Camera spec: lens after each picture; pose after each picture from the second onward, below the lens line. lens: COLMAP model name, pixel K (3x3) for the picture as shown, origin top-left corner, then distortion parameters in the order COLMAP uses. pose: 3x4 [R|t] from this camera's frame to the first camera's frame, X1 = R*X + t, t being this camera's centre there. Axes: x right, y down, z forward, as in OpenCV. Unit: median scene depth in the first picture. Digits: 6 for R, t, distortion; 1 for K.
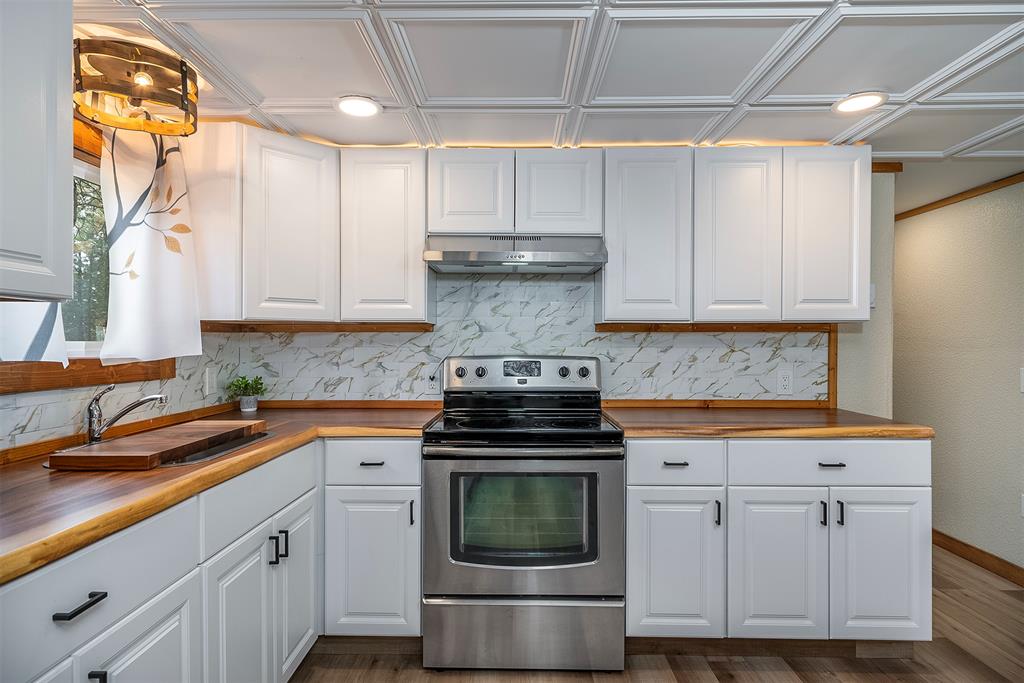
lens RADIAL K [[554.0, 0, 512.0], [0, 554.0, 341.5], [0, 0, 1]] dist [0.000358, 0.000916]
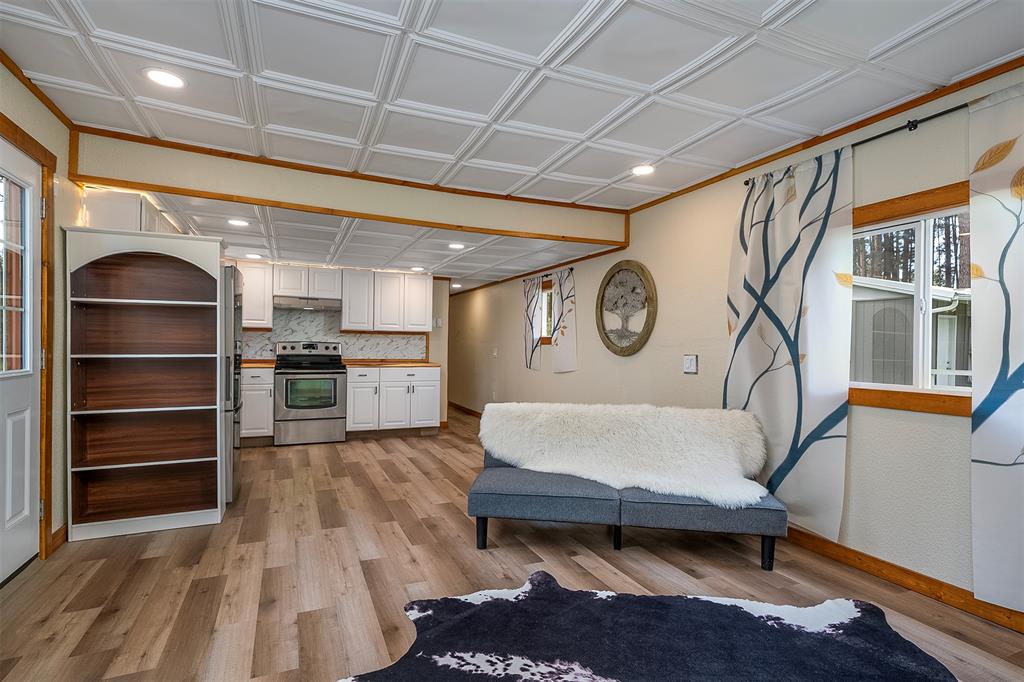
lens RADIAL K [[504.1, 0, 515.3], [0, 504.1, 346.6], [0, 0, 1]] dist [-0.001831, 0.000521]
pose [[0.908504, 0.012297, 0.417695, -0.095130], [-0.015265, 0.999876, 0.003767, 0.025035], [-0.417597, -0.009798, 0.908580, -1.565736]]
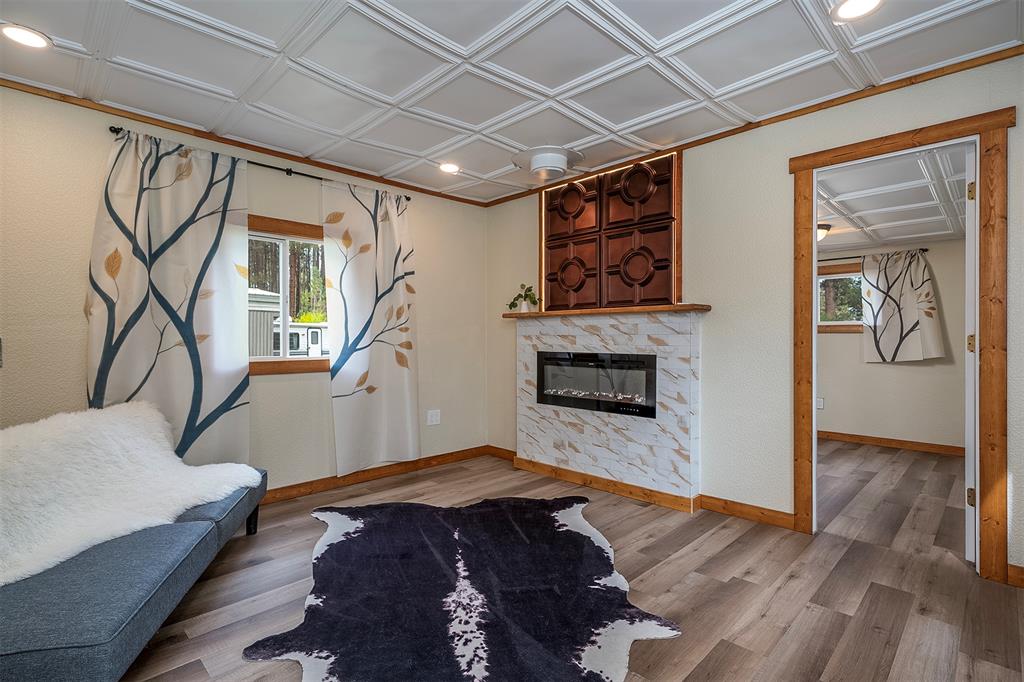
lens RADIAL K [[493.5, 0, 493.1], [0, 493.5, 338.0], [0, 0, 1]] dist [-0.002162, -0.000777]
pose [[-0.703278, -0.001069, 0.710914, -0.334307], [-0.005337, 0.999979, -0.003776, 0.044348], [-0.710895, -0.006449, -0.703269, -0.496539]]
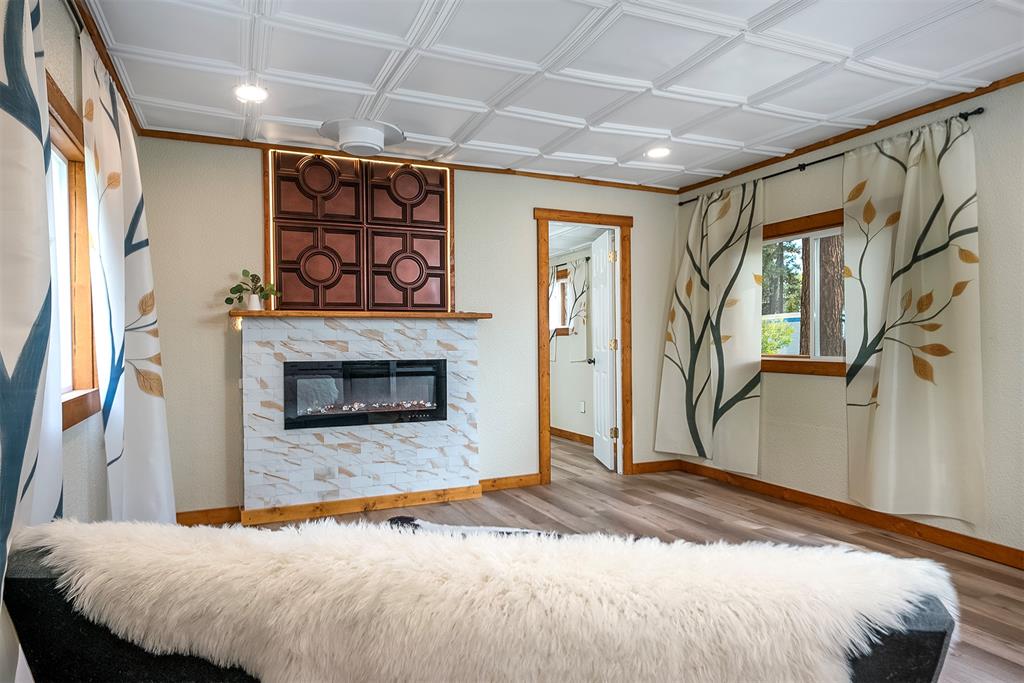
lens RADIAL K [[616.8, 0, 512.0], [0, 616.8, 341.5], [0, 0, 1]] dist [-0.004365, -0.001109]
pose [[-0.905661, 0.005628, -0.423966, 0.796353], [0.007125, 0.999973, -0.001944, 0.037415], [0.423944, -0.004781, -0.905676, -0.115438]]
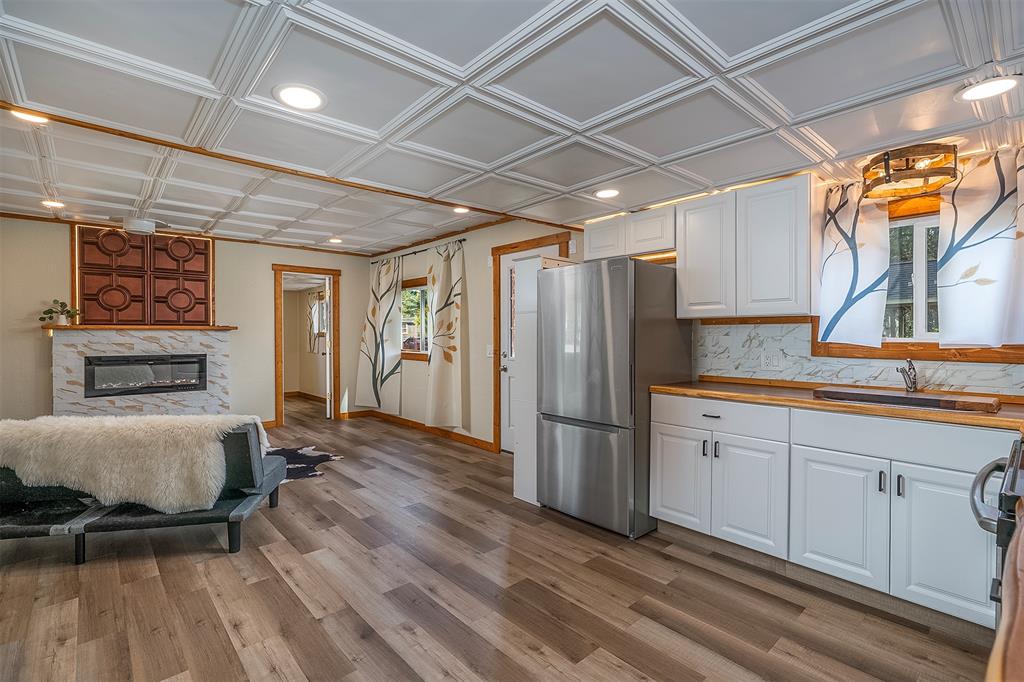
lens RADIAL K [[472.2, 0, 515.5], [0, 472.2, 334.2], [0, 0, 1]] dist [-0.009065, -0.000473]
pose [[-0.733595, 0.000928, -0.679586, 0.674523], [0.003759, 0.999989, -0.002692, 0.003518], [0.679576, -0.004529, -0.733591, 0.798685]]
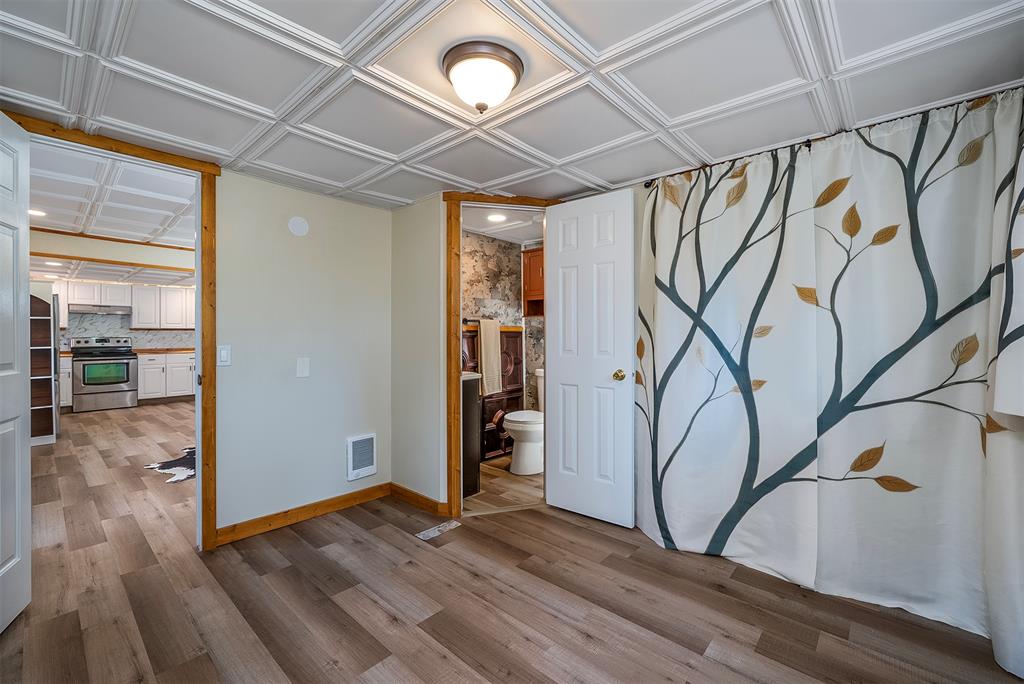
lens RADIAL K [[426.8, 0, 509.1], [0, 426.8, 335.3], [0, 0, 1]] dist [-0.000102, 0.000126]
pose [[0.662321, -0.003039, 0.749214, -0.307697], [0.000357, 0.999993, 0.003741, 0.004297], [-0.749220, -0.002210, 0.662318, -2.791266]]
